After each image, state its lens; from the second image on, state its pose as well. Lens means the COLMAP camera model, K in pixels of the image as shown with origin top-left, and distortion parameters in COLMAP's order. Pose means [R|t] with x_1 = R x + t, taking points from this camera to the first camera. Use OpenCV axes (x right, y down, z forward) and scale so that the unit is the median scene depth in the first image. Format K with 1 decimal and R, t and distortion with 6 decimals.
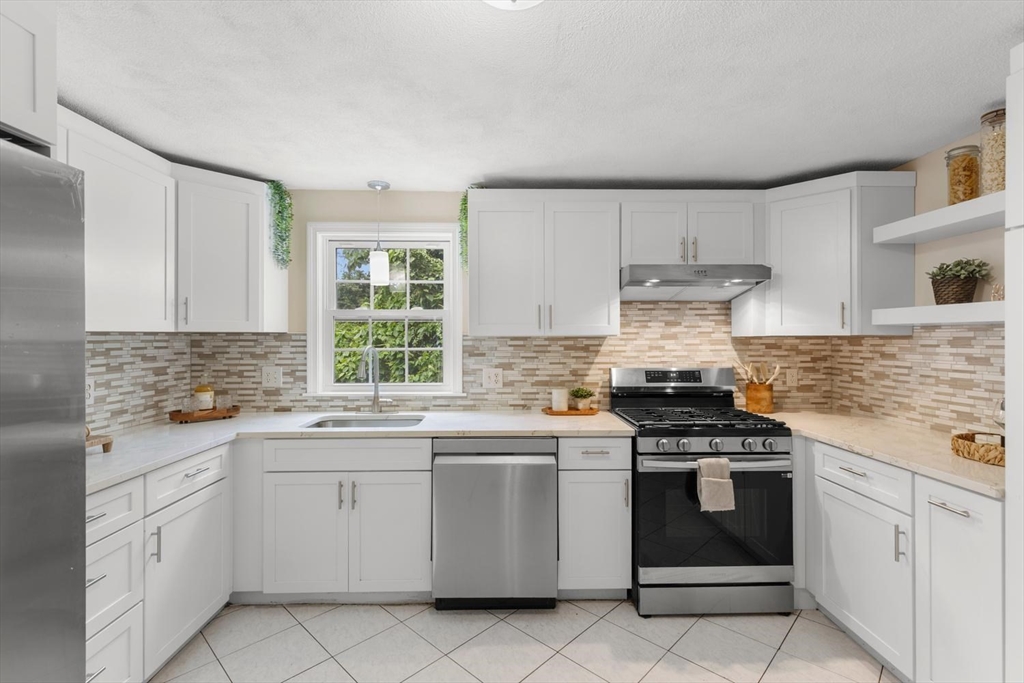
lens RADIAL K [[467.0, 0, 509.8], [0, 467.0, 334.3], [0, 0, 1]] dist [0.009802, 0.000039]
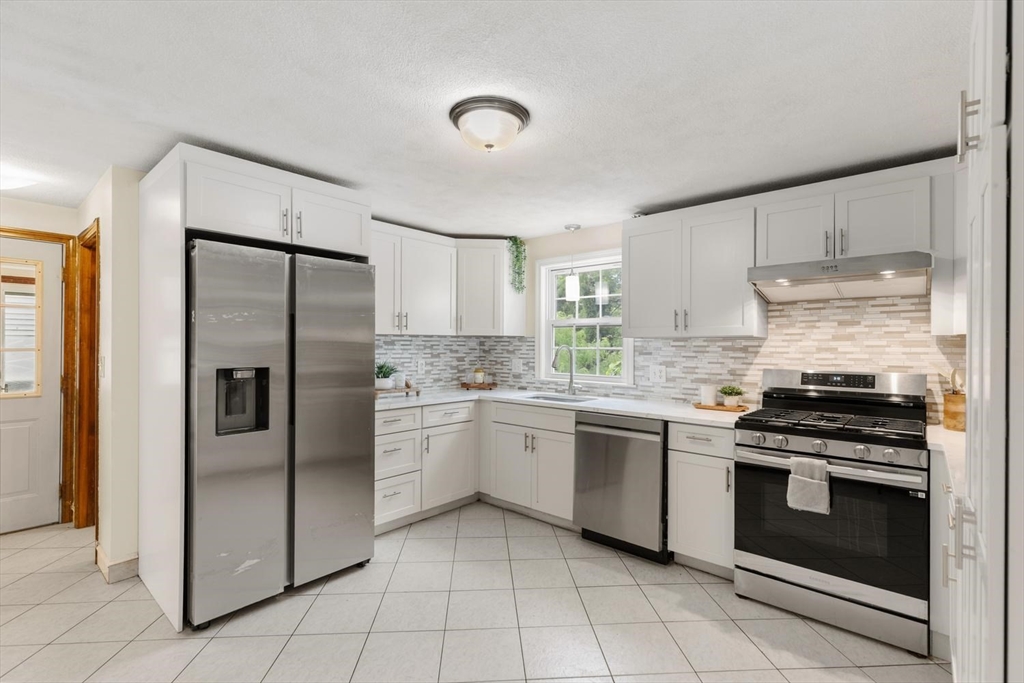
lens RADIAL K [[465.3, 0, 512.0], [0, 465.3, 341.5], [0, 0, 1]] dist [0.004771, 0.000035]
pose [[0.738609, -0.000213, -0.674134, 0.556799], [-0.003230, 0.999987, -0.003855, 0.021544], [0.674126, 0.005025, 0.738599, -0.127331]]
